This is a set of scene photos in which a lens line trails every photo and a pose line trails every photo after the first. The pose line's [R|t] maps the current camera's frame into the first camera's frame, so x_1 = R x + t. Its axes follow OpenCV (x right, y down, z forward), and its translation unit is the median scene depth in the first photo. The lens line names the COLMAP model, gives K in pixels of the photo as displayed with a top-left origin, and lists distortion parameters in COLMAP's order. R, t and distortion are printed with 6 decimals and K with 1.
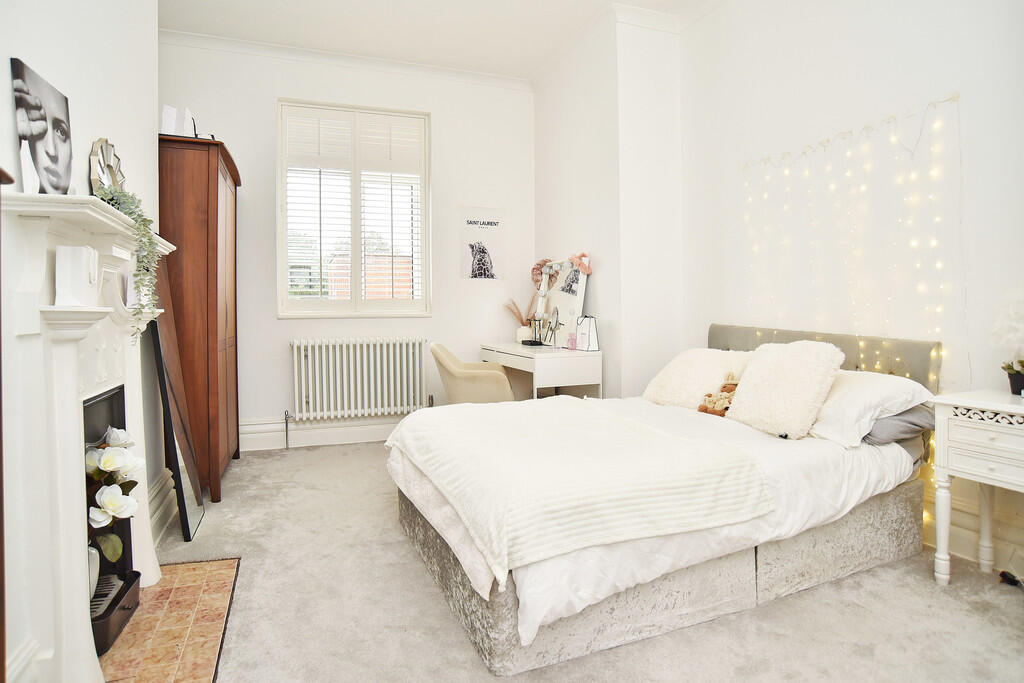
lens RADIAL K [[546.8, 0, 508.3], [0, 546.8, 327.0], [0, 0, 1]] dist [-0.093340, 0.040650]
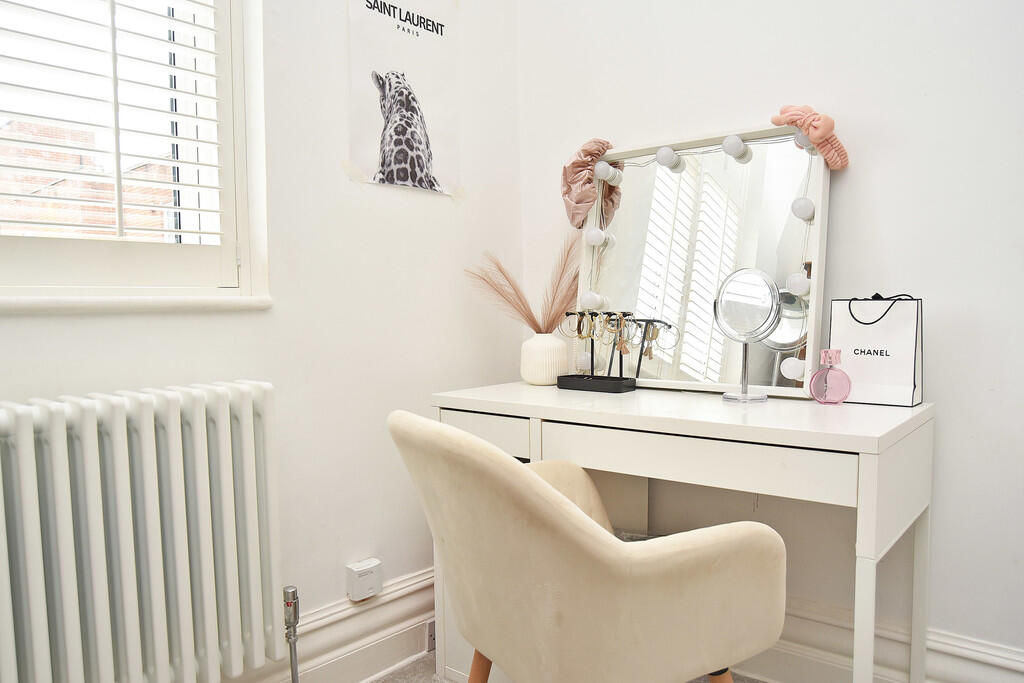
lens RADIAL K [[751.6, 0, 512.0], [0, 751.6, 341.5], [0, 0, 1]] dist [-0.007333, -0.001251]
pose [[0.890287, -0.026981, 0.454600, -0.225176], [0.018173, 0.999553, 0.023735, -0.008577], [-0.455038, -0.012870, 0.890379, 0.654198]]
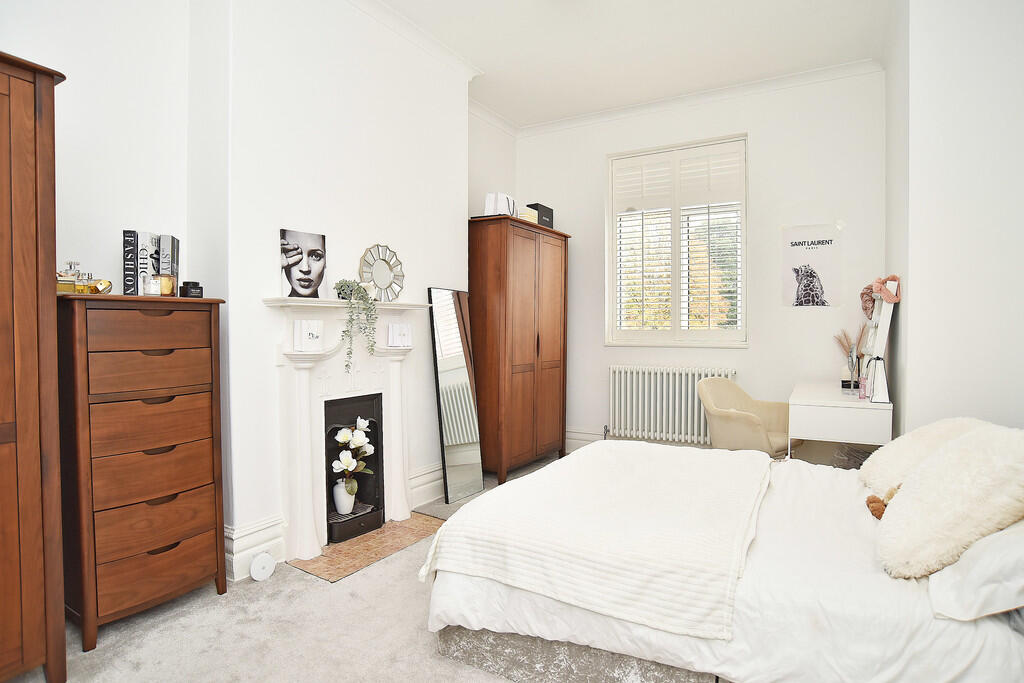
lens RADIAL K [[537.8, 0, 512.0], [0, 537.8, 341.5], [0, 0, 1]] dist [-0.097441, 0.040192]
pose [[0.631924, 0.026804, -0.774567, 0.345560], [-0.025222, 0.999584, 0.014014, -0.036211], [0.774620, 0.010681, 0.632337, 0.110295]]
